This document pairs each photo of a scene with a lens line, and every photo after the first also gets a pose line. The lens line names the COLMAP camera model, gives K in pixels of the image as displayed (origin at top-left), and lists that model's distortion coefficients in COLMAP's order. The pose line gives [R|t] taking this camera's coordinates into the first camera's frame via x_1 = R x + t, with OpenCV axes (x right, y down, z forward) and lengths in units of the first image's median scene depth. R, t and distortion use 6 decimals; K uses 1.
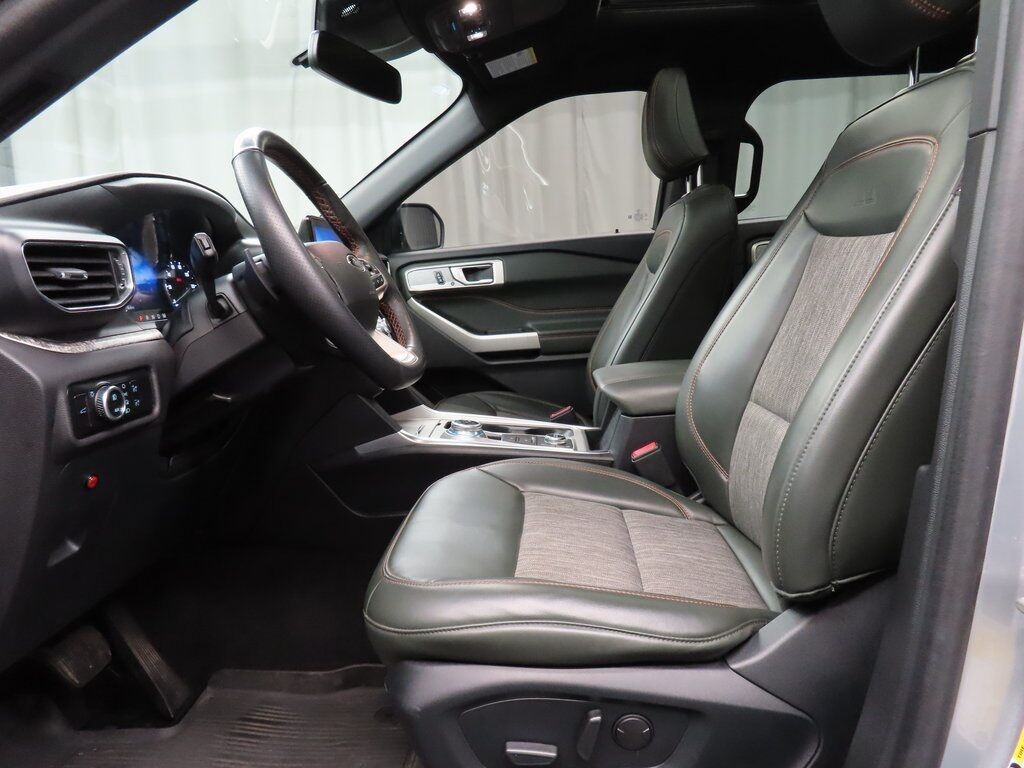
lens RADIAL K [[731.7, 0, 512.0], [0, 731.7, 384.0], [0, 0, 1]] dist [-0.009732, 0.003458]
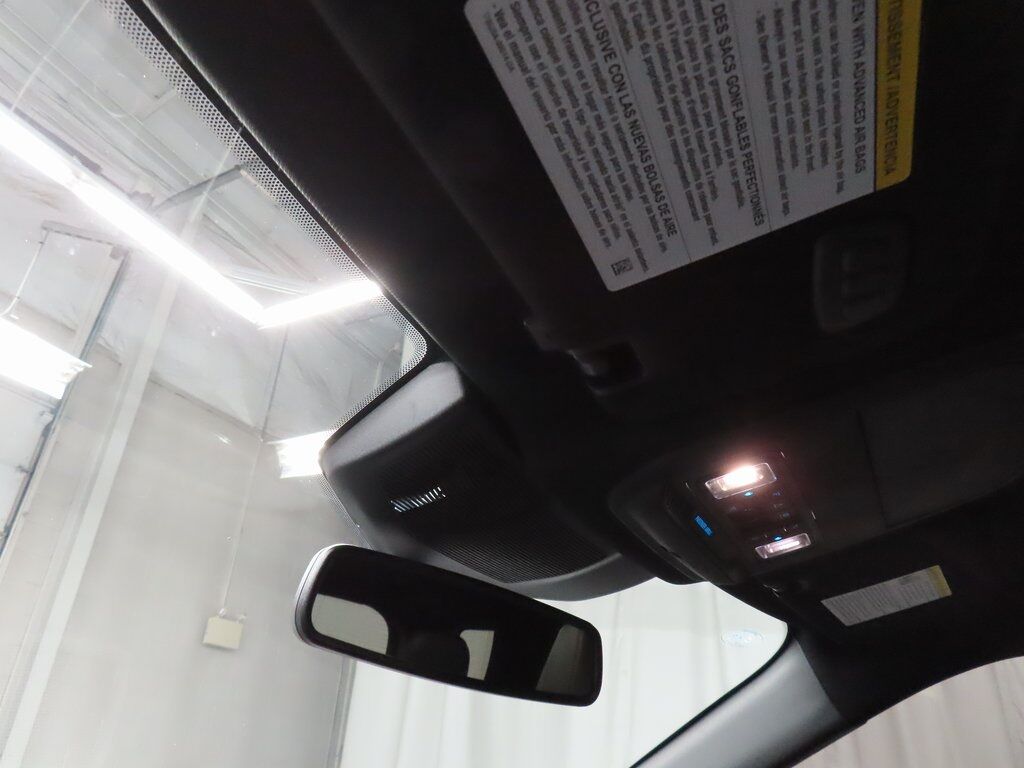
lens RADIAL K [[731.7, 0, 512.0], [0, 731.7, 384.0], [0, 0, 1]] dist [-0.009732, 0.003458]
pose [[0.899091, -0.112770, -0.422988, -0.003622], [-0.166937, 0.804911, -0.569430, -0.262732], [0.404682, 0.582582, 0.704862, 0.539467]]
